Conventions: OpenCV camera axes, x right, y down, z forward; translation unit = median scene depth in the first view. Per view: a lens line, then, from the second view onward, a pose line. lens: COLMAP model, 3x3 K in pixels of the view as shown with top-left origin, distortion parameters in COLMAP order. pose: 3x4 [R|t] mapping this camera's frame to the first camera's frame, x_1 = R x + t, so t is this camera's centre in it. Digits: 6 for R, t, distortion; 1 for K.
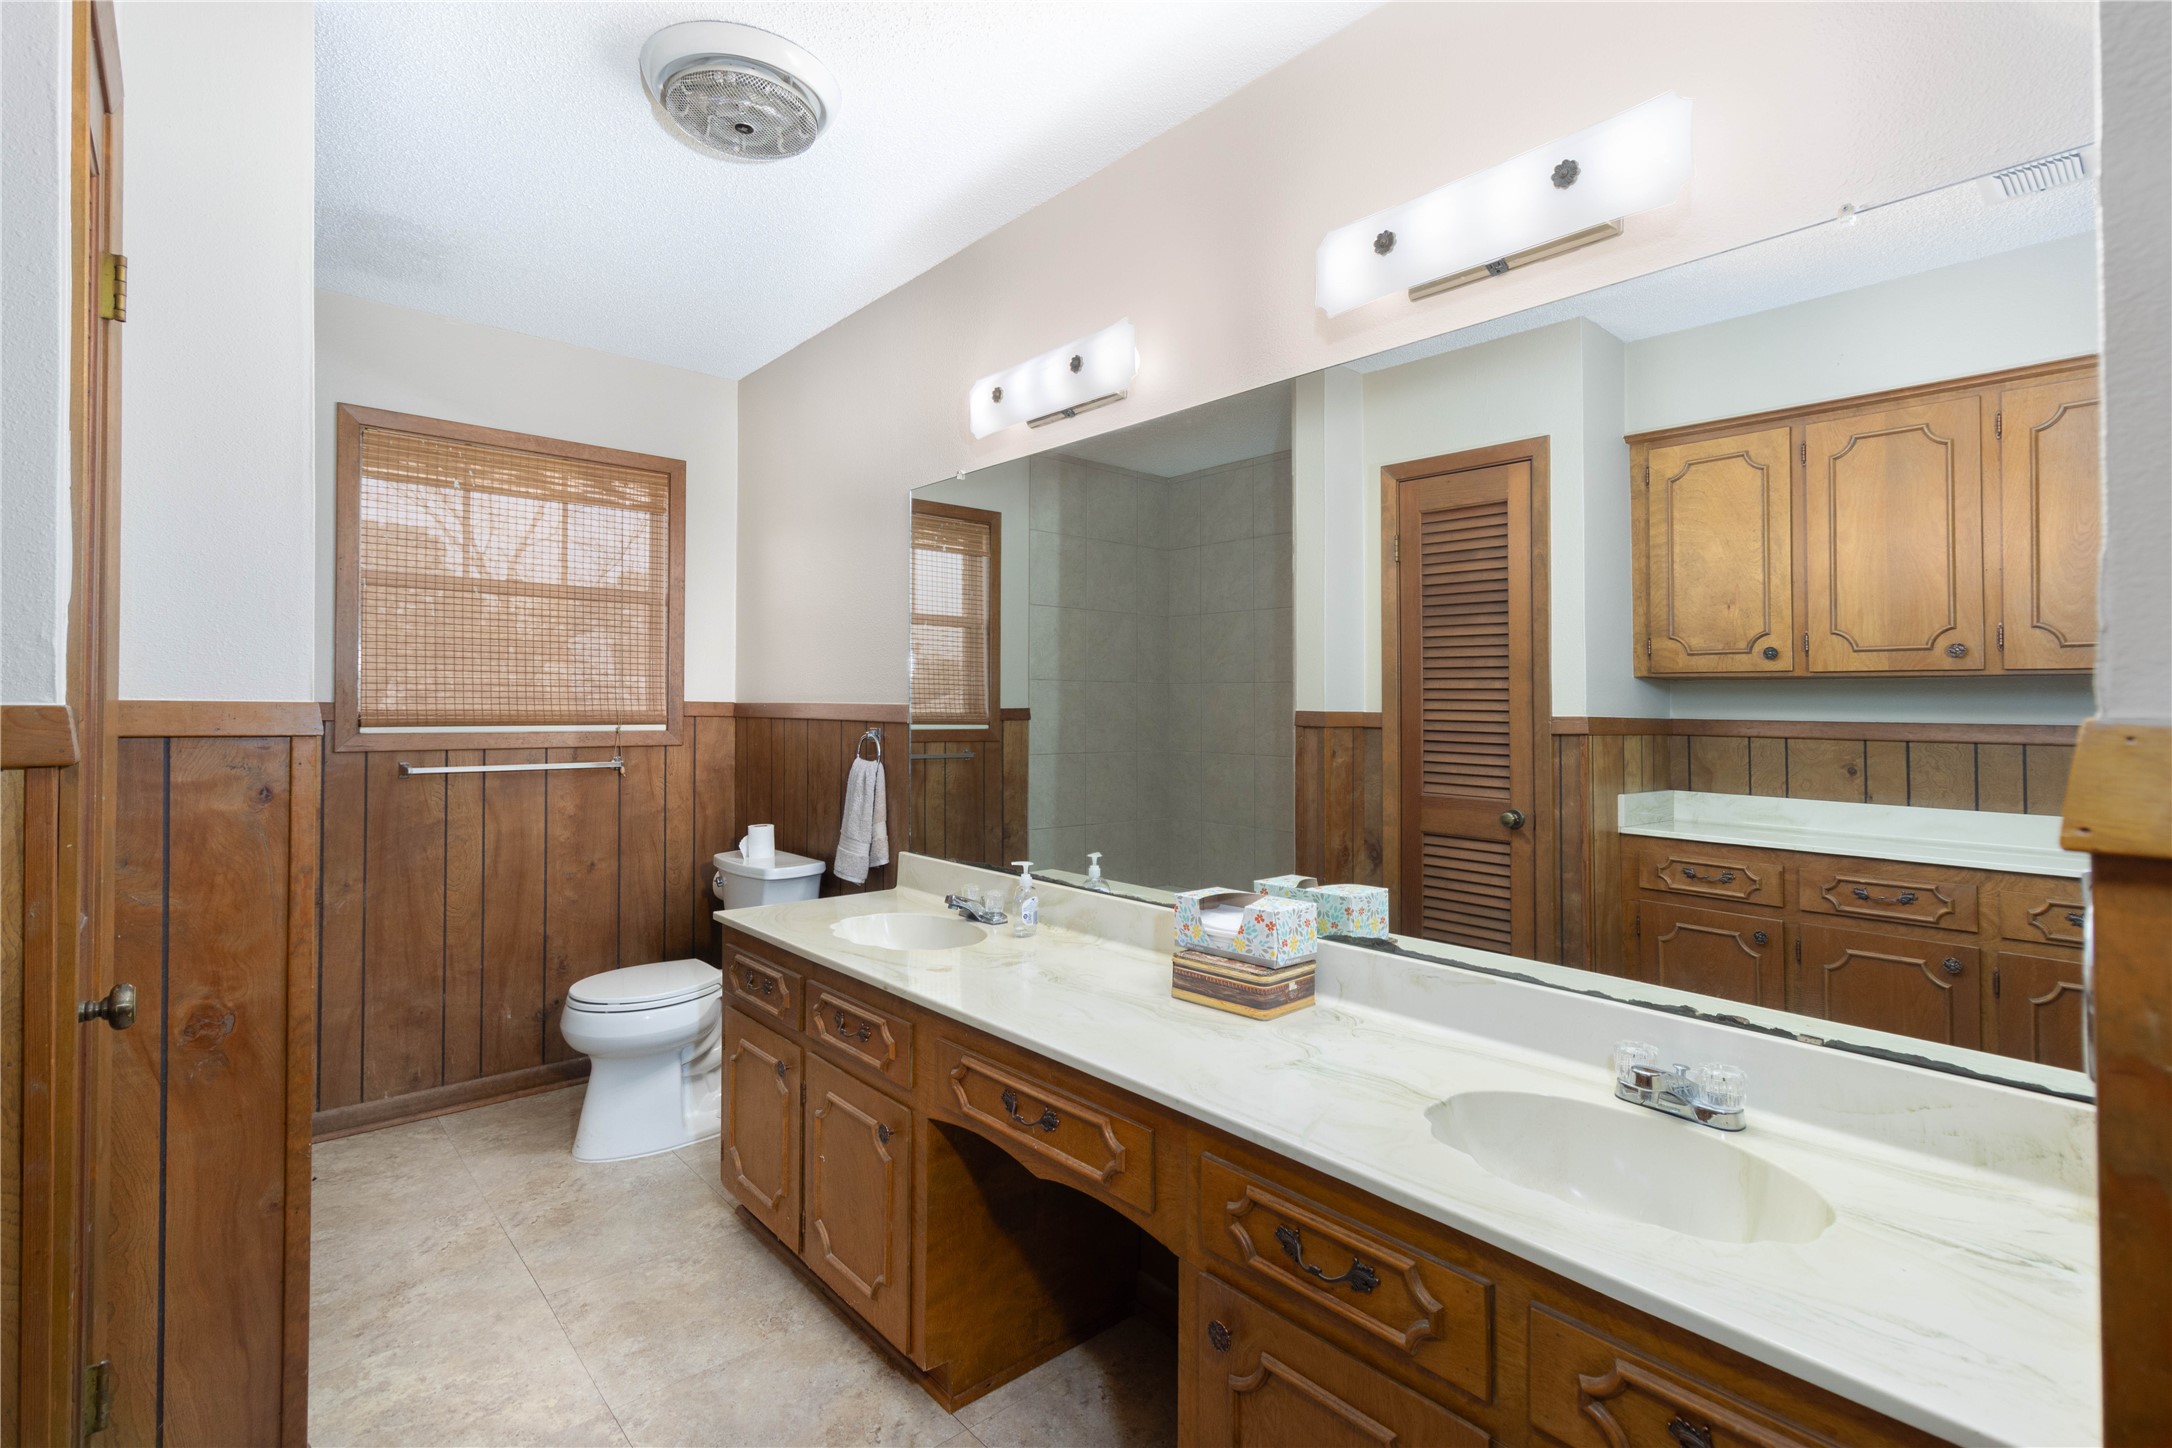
lens RADIAL K [[996.5, 0, 1089.1], [0, 996.5, 714.3], [0, 0, 1]] dist [-0.000242, 0.000591]
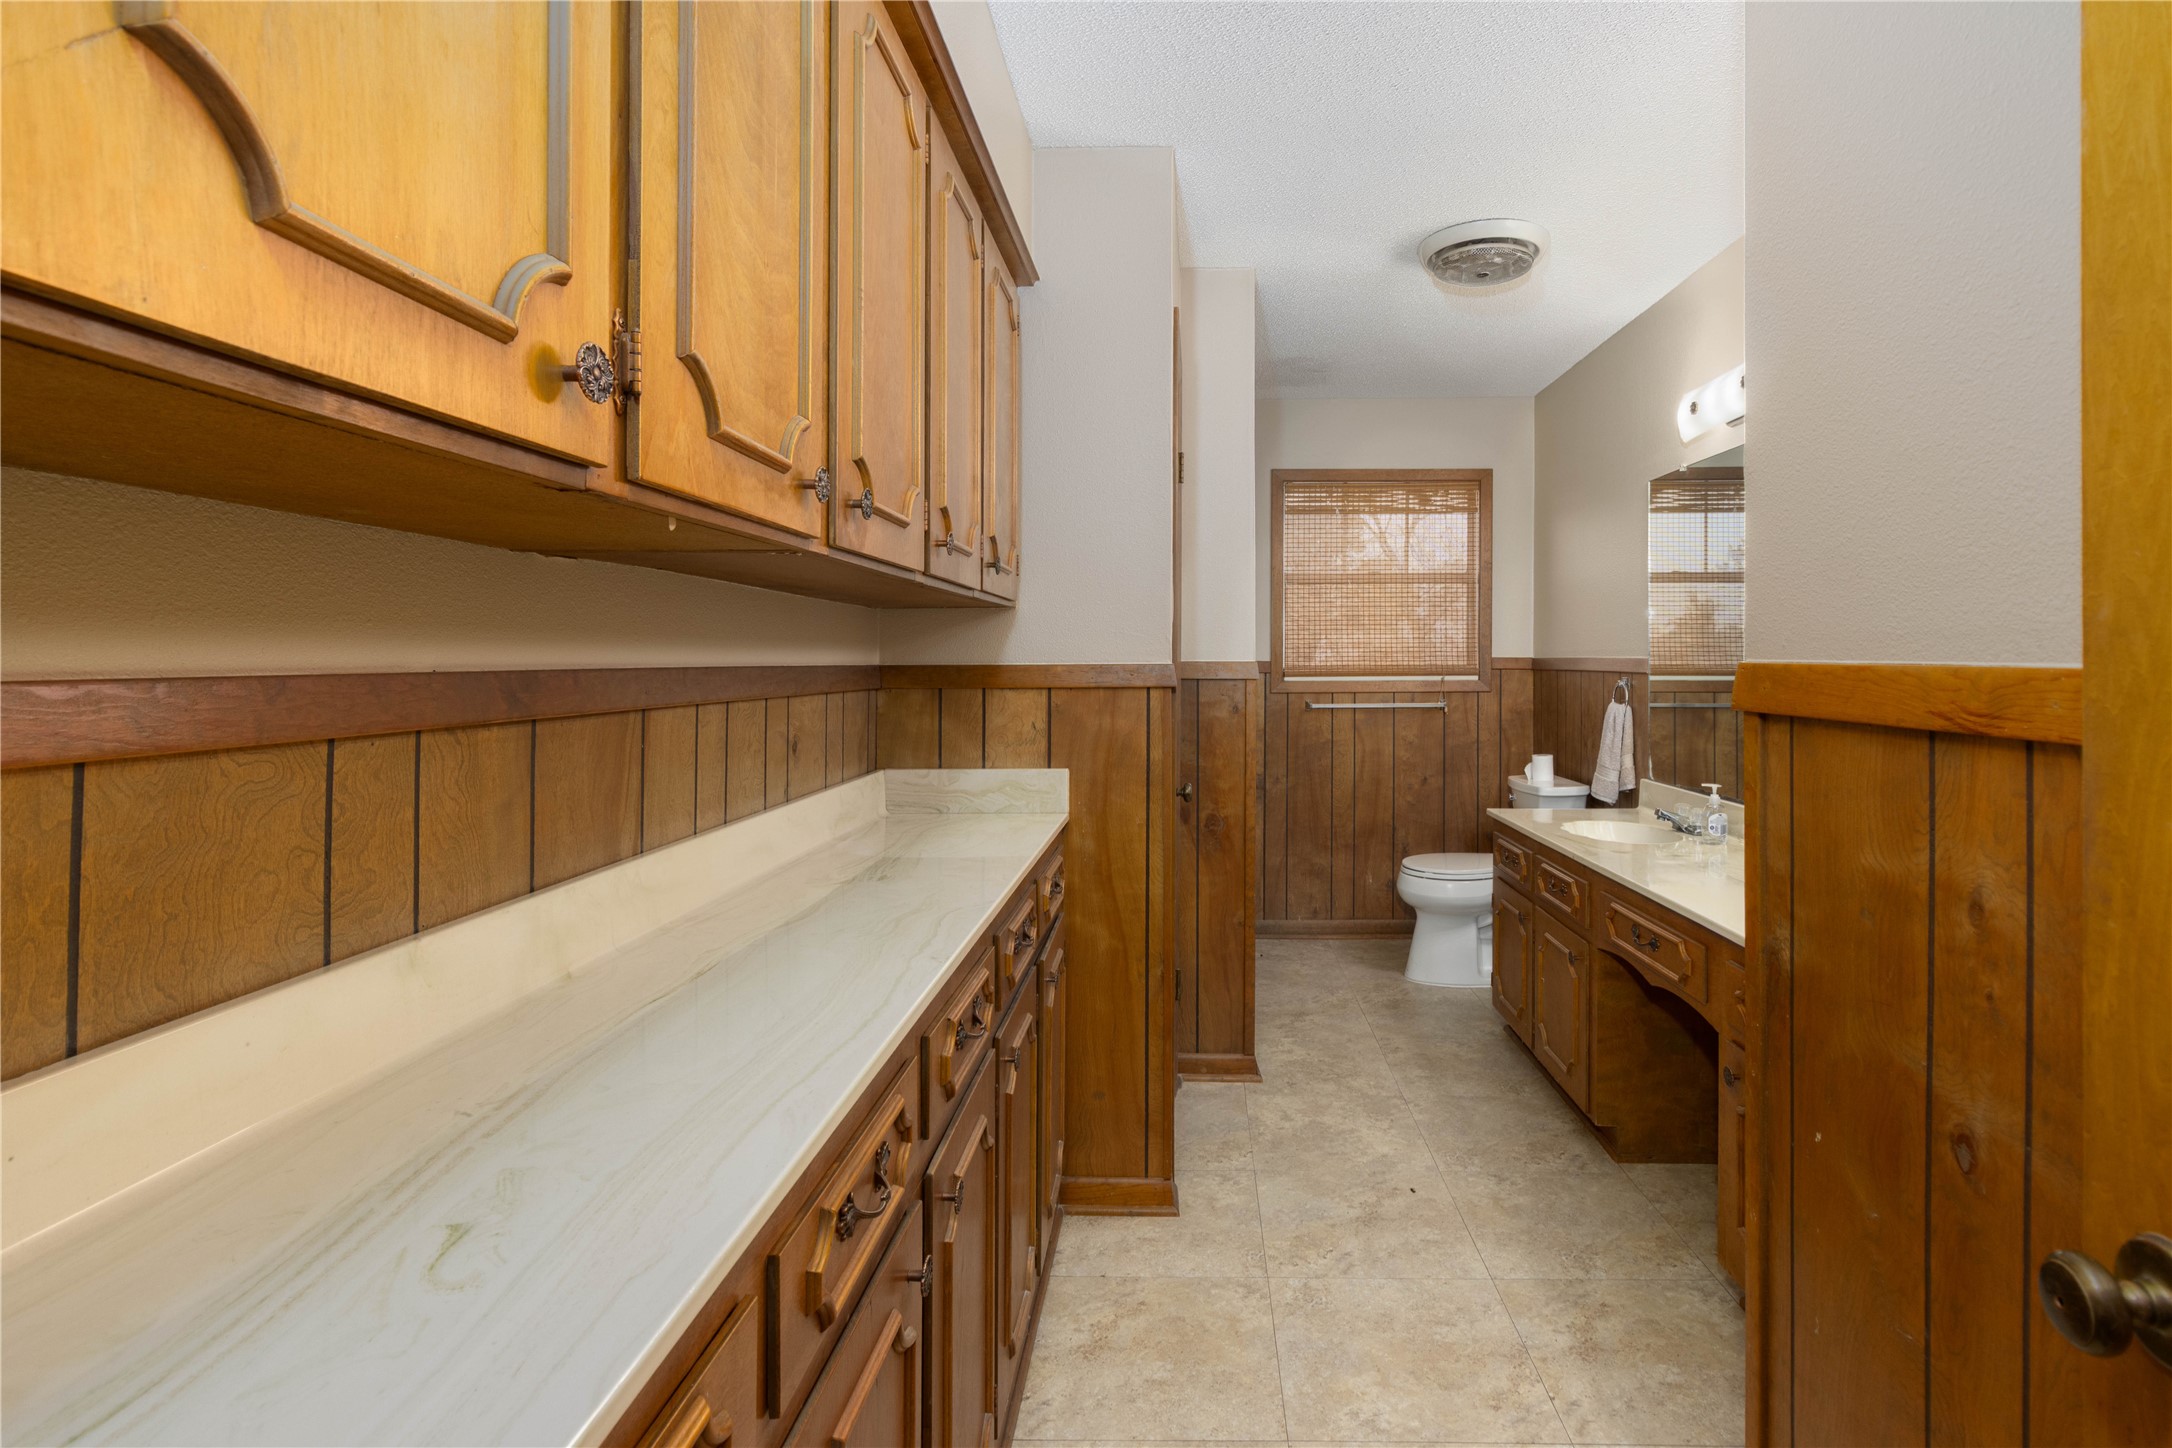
lens RADIAL K [[1020.9, 0, 1088.3], [0, 1020.9, 668.0], [0, 0, 1]] dist [-0.000470, -0.000034]
pose [[0.669818, -0.004885, -0.742510, 0.276640], [0.004048, 0.999988, -0.002928, 0.003157], [0.742515, -0.001044, 0.669829, -0.329101]]
